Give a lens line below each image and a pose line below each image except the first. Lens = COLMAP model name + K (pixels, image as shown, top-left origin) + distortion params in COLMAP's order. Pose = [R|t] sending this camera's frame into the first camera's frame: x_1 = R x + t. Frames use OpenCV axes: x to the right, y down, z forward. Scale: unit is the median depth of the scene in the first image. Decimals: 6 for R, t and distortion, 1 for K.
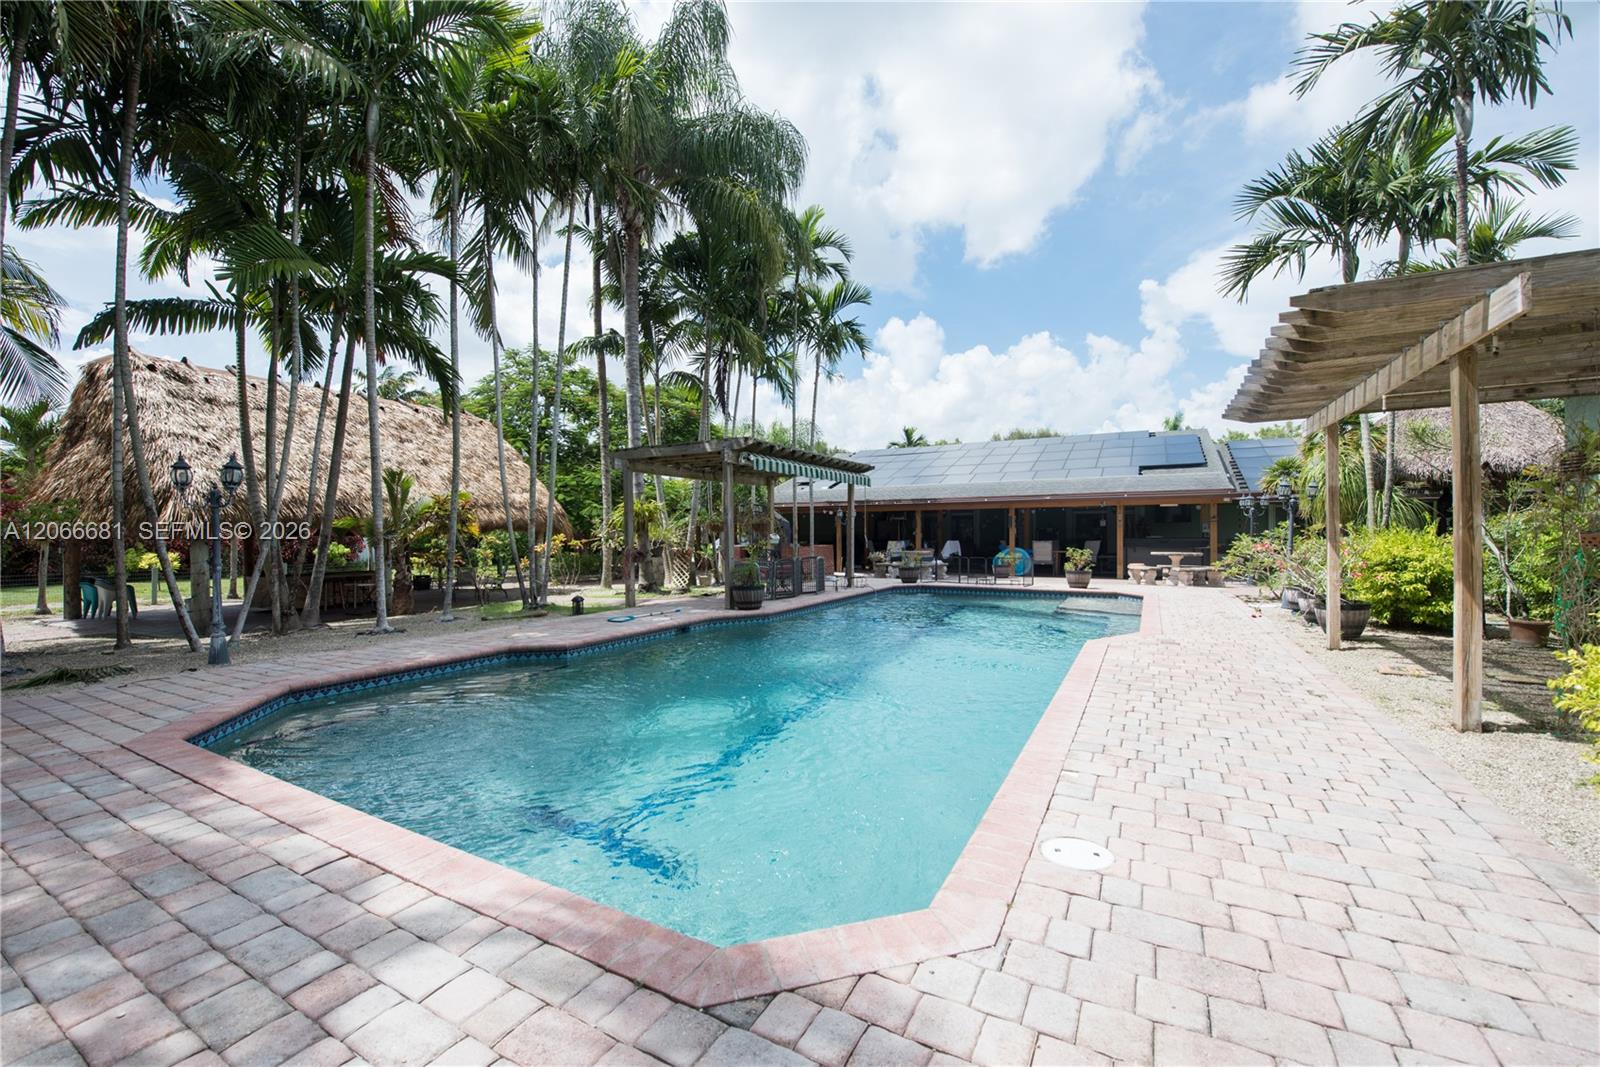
lens RADIAL K [[633.7, 0, 796.1], [0, 633.7, 529.2], [0, 0, 1]] dist [-0.008272, -0.001232]
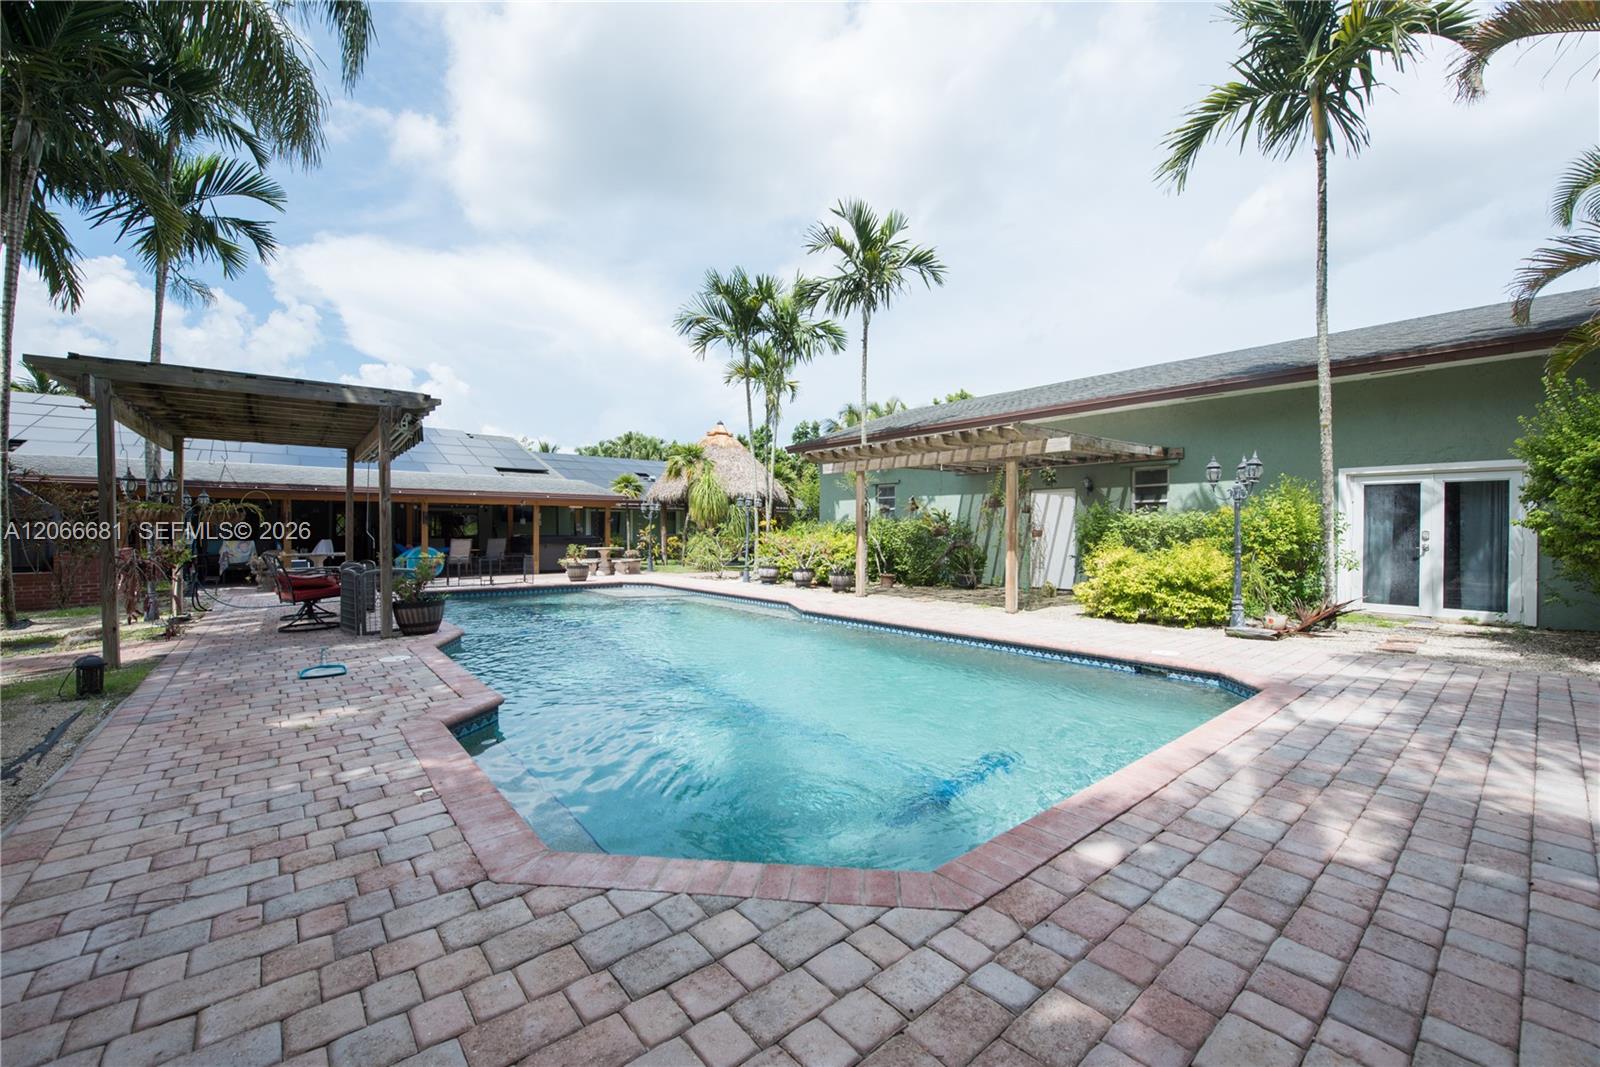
lens RADIAL K [[633.7, 0, 801.9], [0, 633.7, 531.8], [0, 0, 1]] dist [-0.008272, -0.001232]
pose [[0.359253, 0.003718, 0.933233, -2.024715], [-0.008290, 0.999965, -0.000793, 0.026264], [-0.933203, -0.007452, 0.359272, 1.164748]]
